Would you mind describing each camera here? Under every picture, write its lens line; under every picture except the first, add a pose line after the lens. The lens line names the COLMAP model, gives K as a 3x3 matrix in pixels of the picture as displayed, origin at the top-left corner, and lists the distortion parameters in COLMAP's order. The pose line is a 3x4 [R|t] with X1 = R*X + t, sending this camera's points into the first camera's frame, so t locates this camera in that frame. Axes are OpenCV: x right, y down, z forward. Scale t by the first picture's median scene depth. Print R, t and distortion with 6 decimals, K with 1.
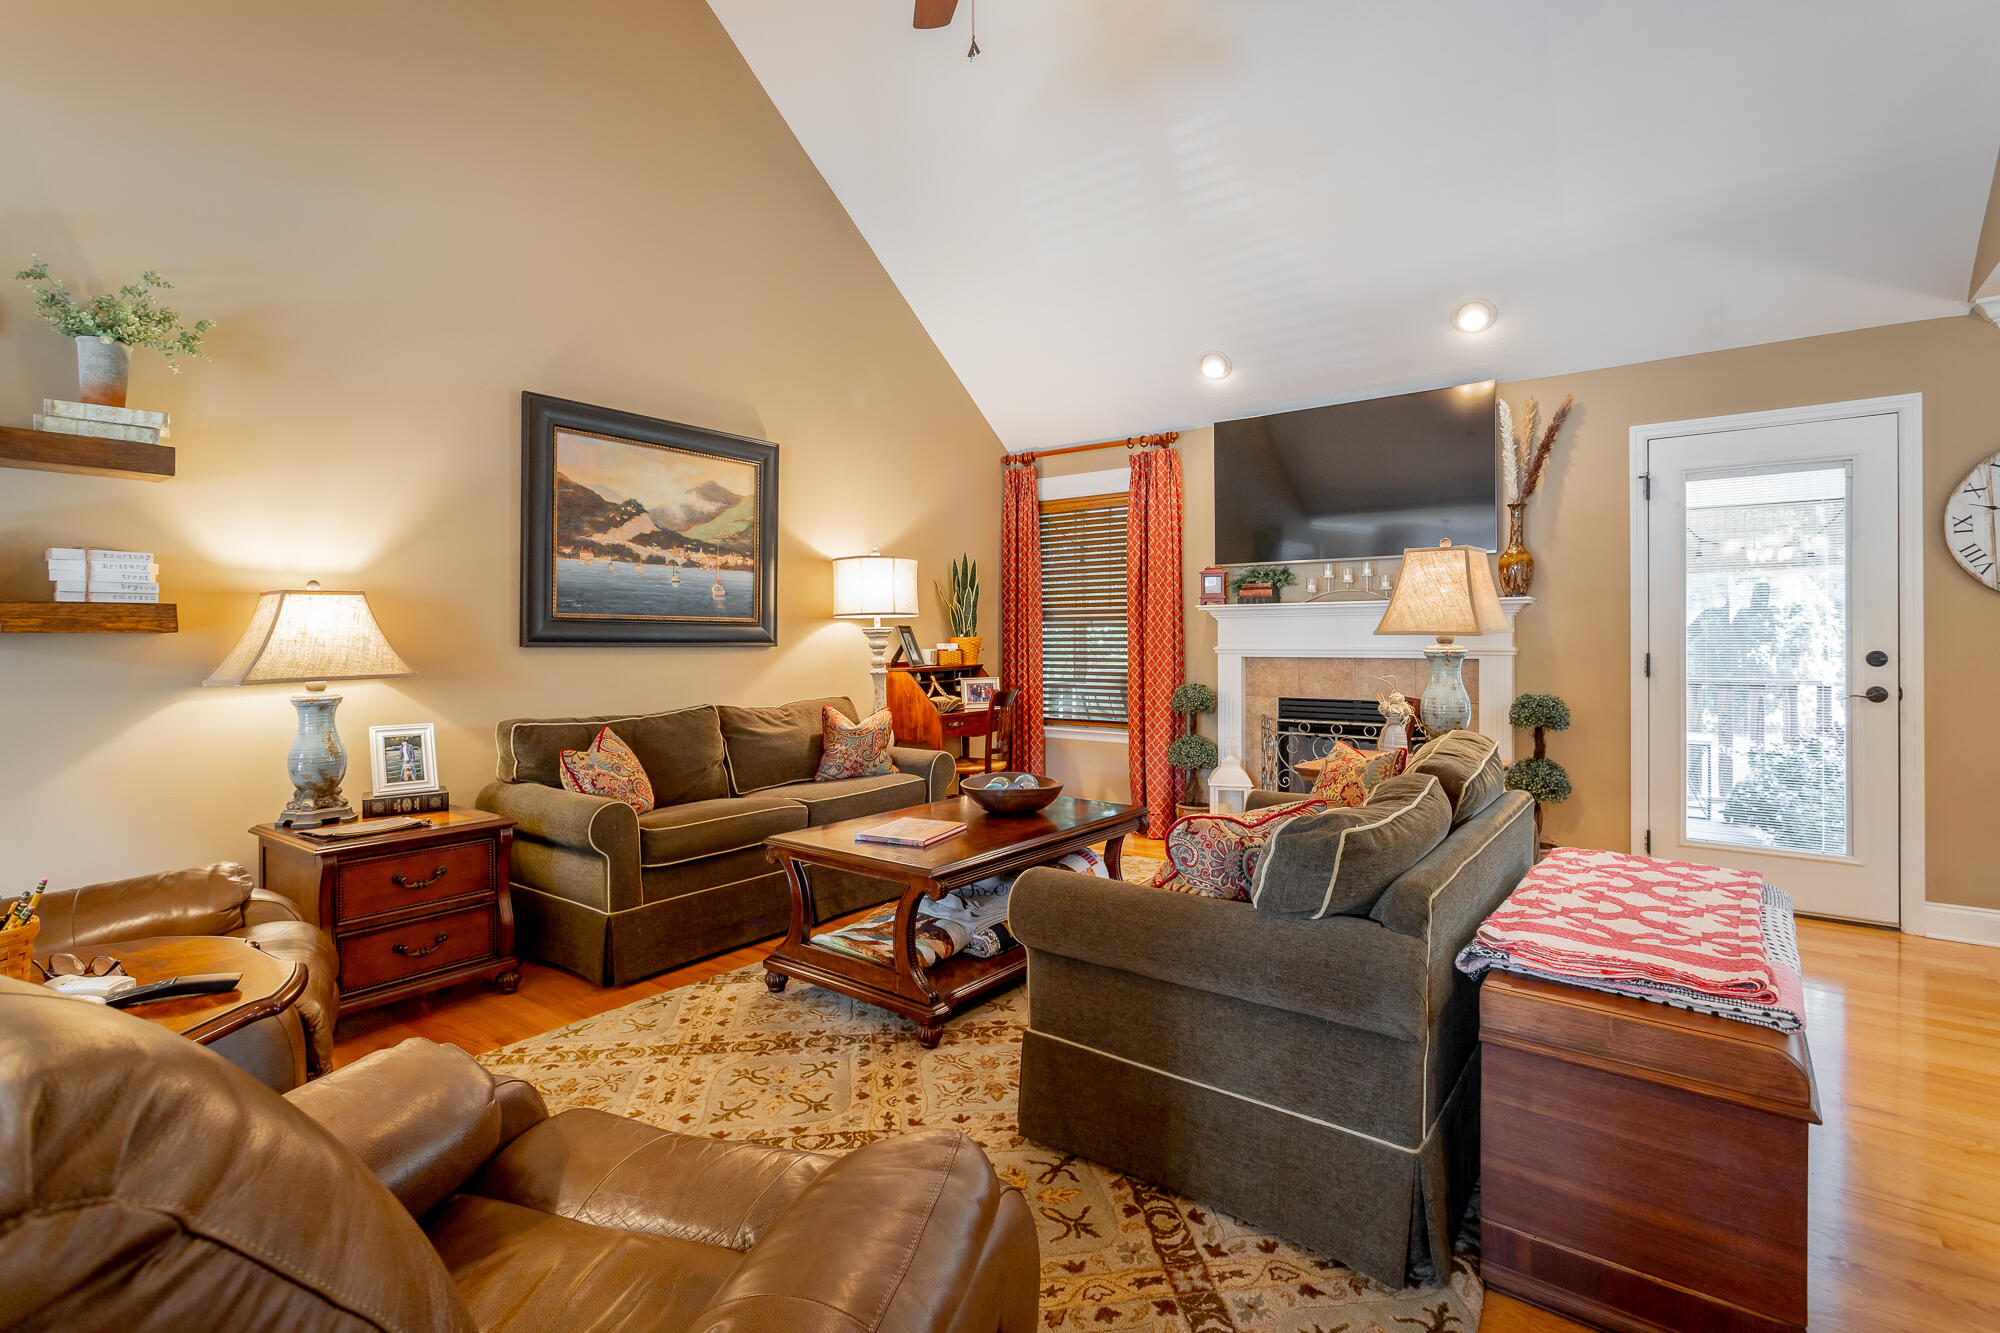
lens RADIAL K [[939.1, 0, 985.4], [0, 939.1, 646.0], [0, 0, 1]] dist [-0.002161, 0.000076]
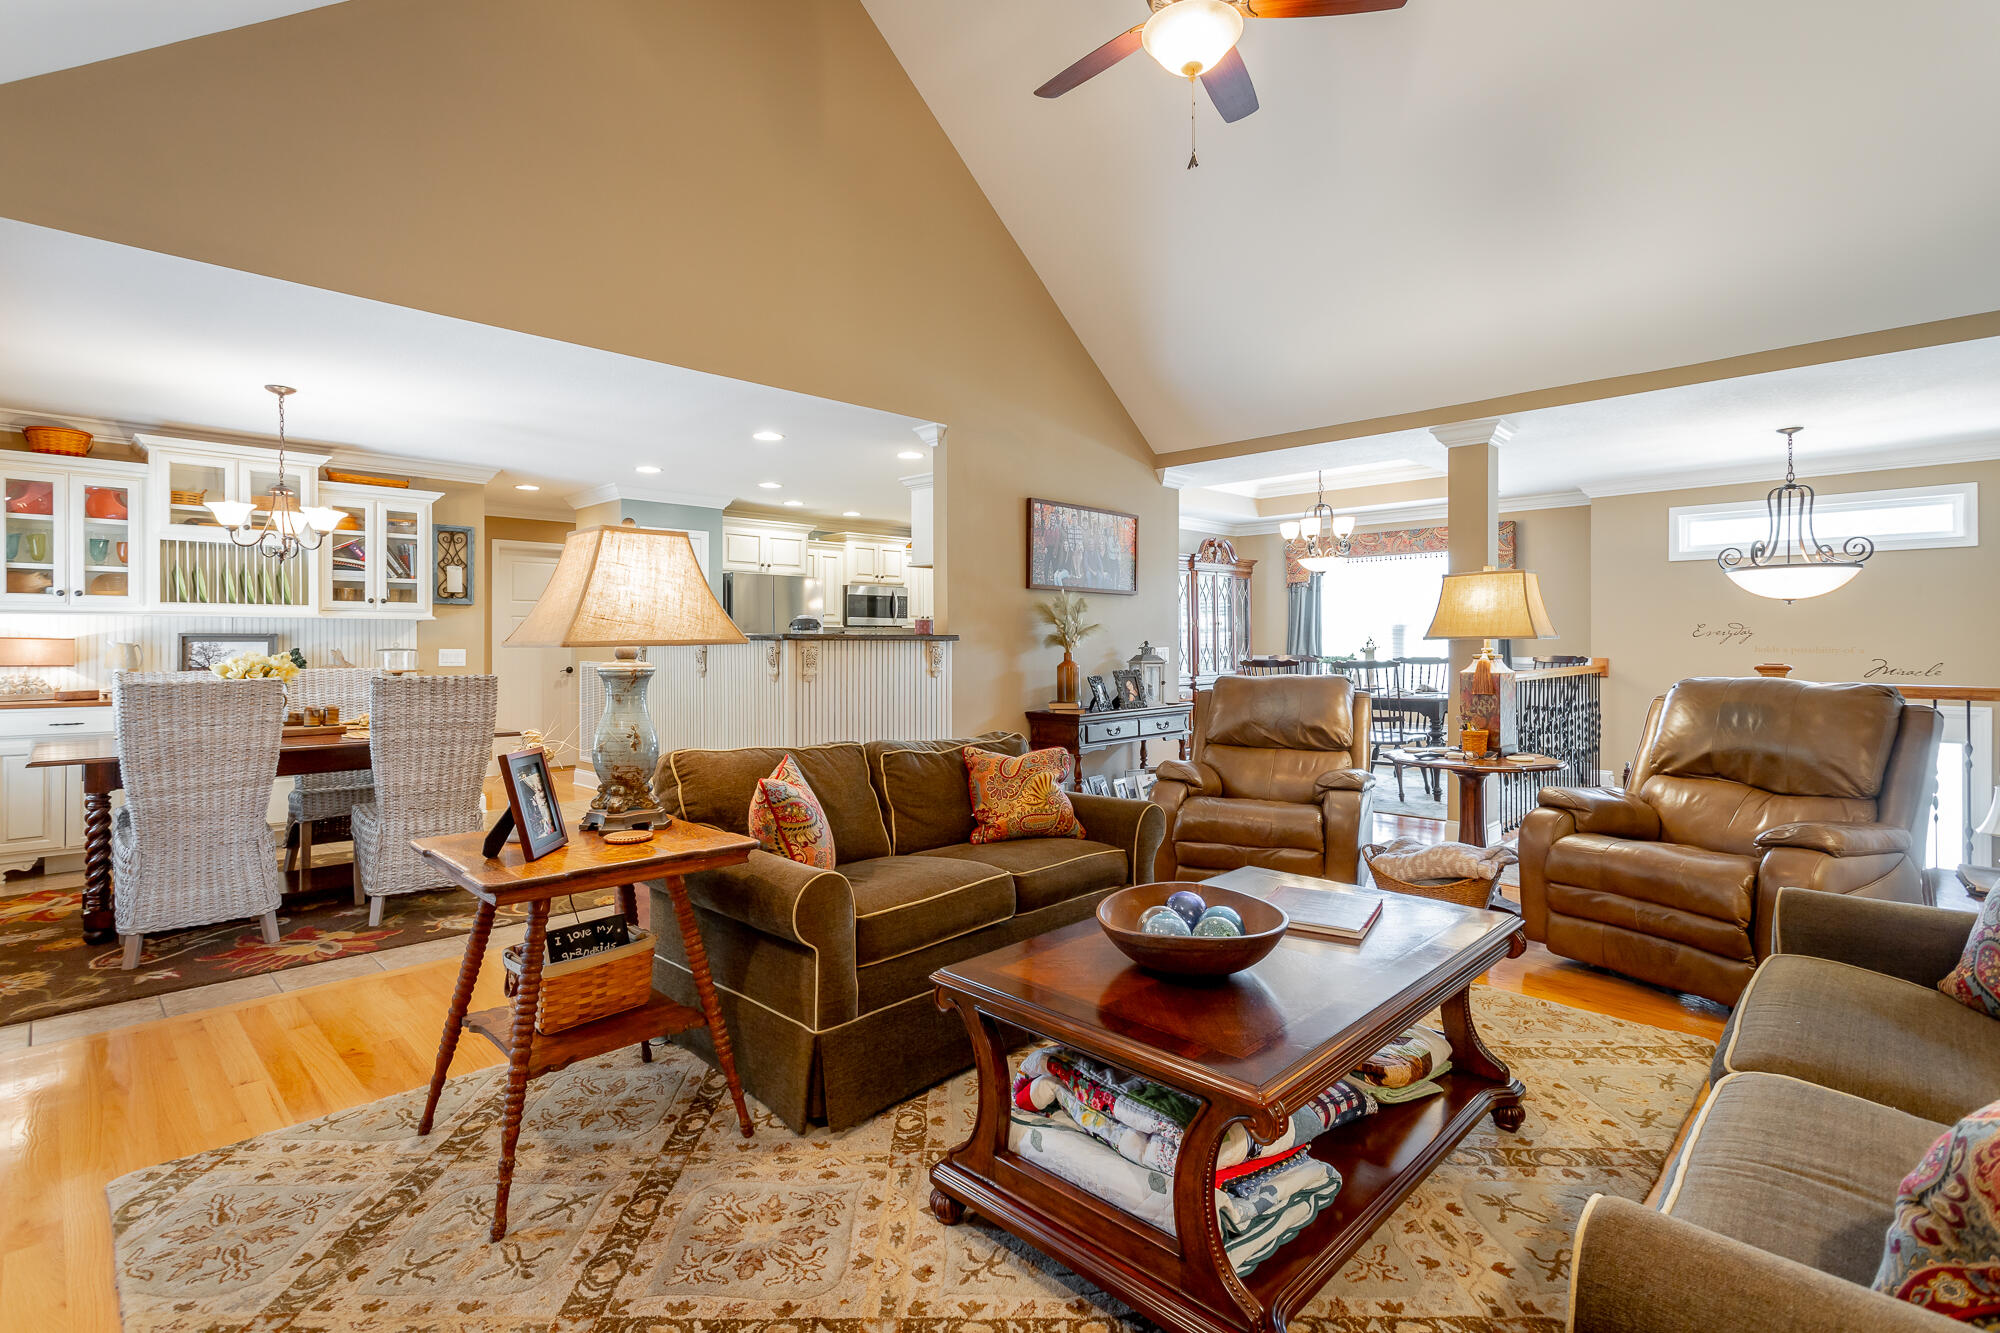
lens RADIAL K [[939.1, 0, 987.5], [0, 939.1, 640.1], [0, 0, 1]] dist [-0.002161, 0.000076]
pose [[-0.993028, 0.007033, 0.117666, 0.064017], [0.008098, 0.999930, 0.008581, -0.016166], [-0.117598, 0.009474, -0.993016, 1.236936]]
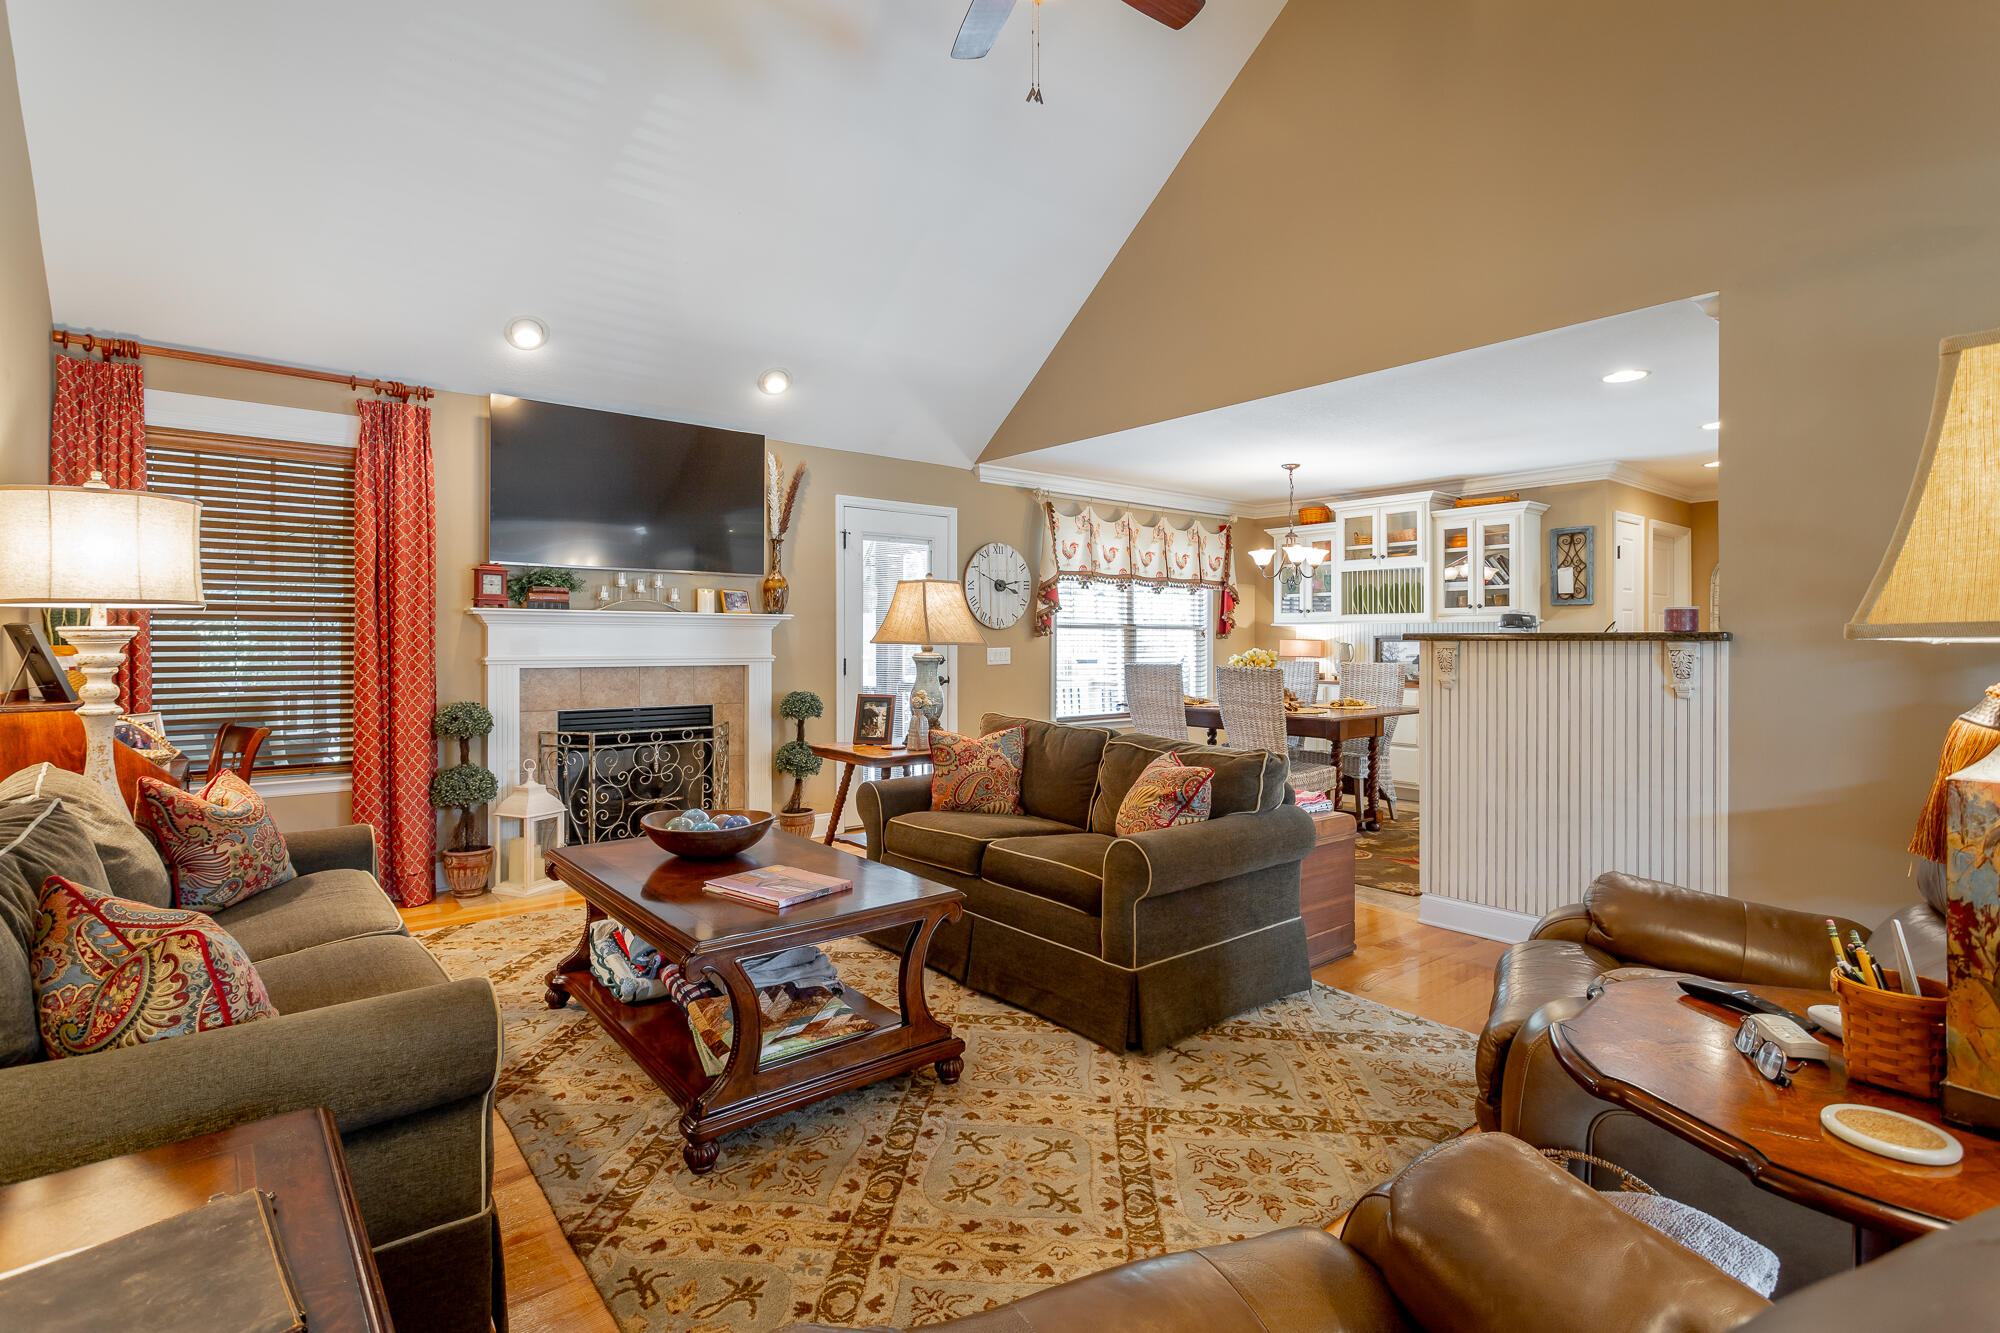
lens RADIAL K [[939.1, 0, 989.6], [0, 939.1, 649.9], [0, 0, 1]] dist [-0.002161, 0.000076]
pose [[0.219213, -0.003238, 0.975672, -0.583717], [0.007567, 0.999970, 0.001619, -0.004964], [-0.975648, 0.007028, 0.219231, 0.451326]]
